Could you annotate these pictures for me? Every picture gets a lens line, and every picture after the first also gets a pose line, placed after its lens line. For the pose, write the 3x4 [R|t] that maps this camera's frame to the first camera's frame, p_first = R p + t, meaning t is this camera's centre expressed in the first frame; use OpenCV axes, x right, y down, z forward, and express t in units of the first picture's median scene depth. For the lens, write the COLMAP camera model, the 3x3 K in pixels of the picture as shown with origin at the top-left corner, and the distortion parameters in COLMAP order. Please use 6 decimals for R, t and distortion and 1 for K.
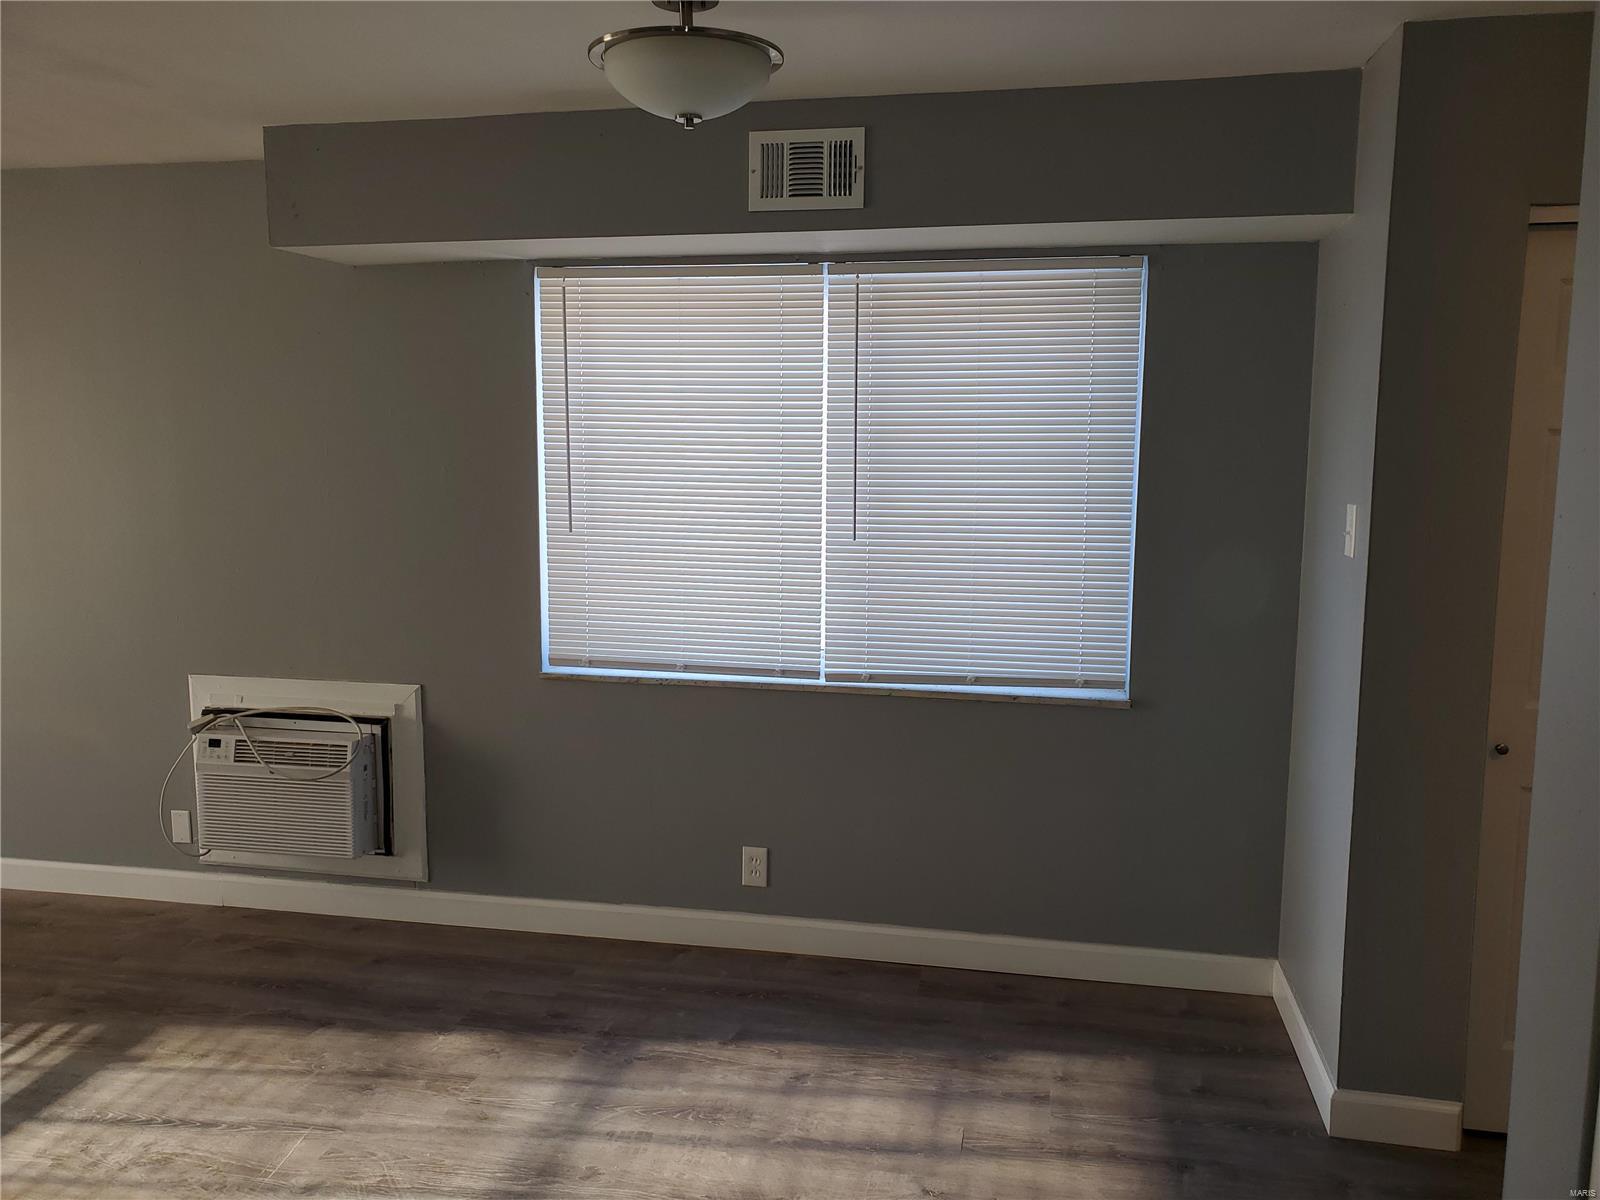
lens RADIAL K [[1230.8, 0, 799.5], [0, 1230.8, 596.5], [0, 0, 1]] dist [0.005606, 0.019178]
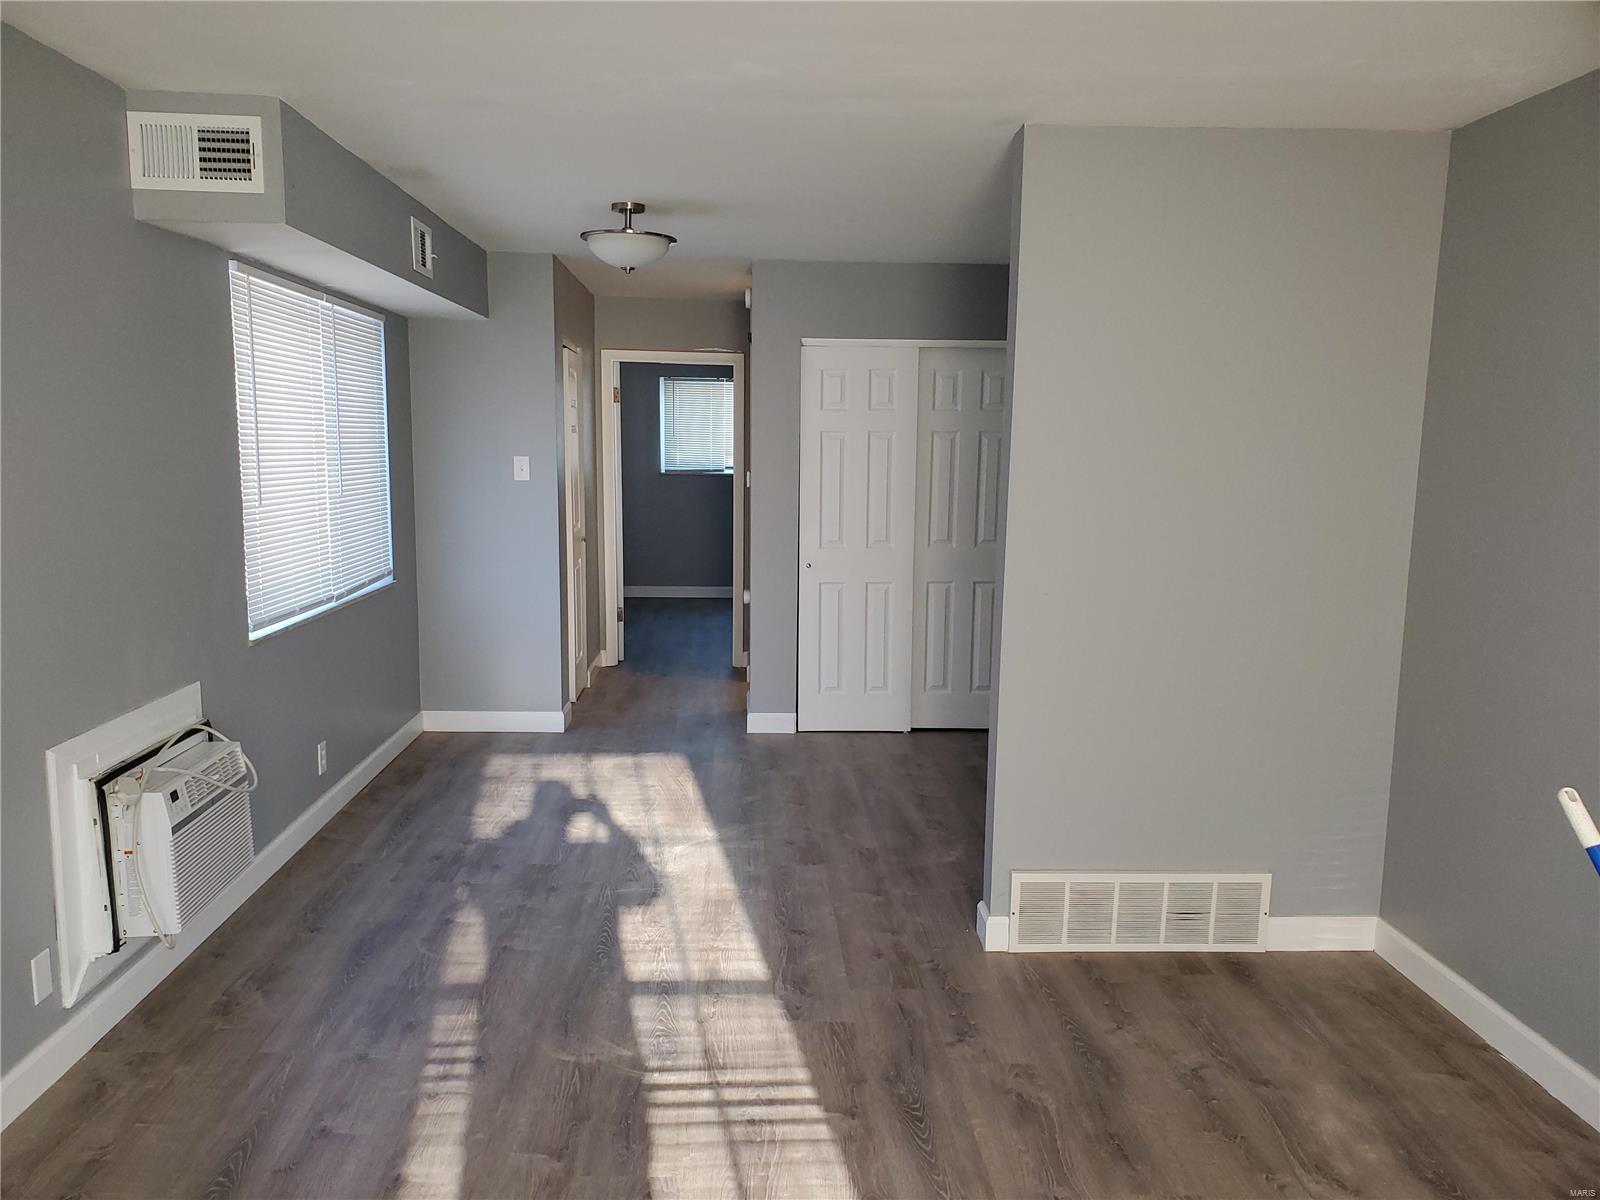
lens RADIAL K [[1230.8, 0, 798.8], [0, 1230.8, 609.6], [0, 0, 1]] dist [0.005606, 0.019178]
pose [[-0.249446, -0.146063, 0.957310, -1.468977], [0.090088, 0.980772, 0.173117, -0.117548], [-0.964189, 0.129426, -0.231491, 0.852712]]
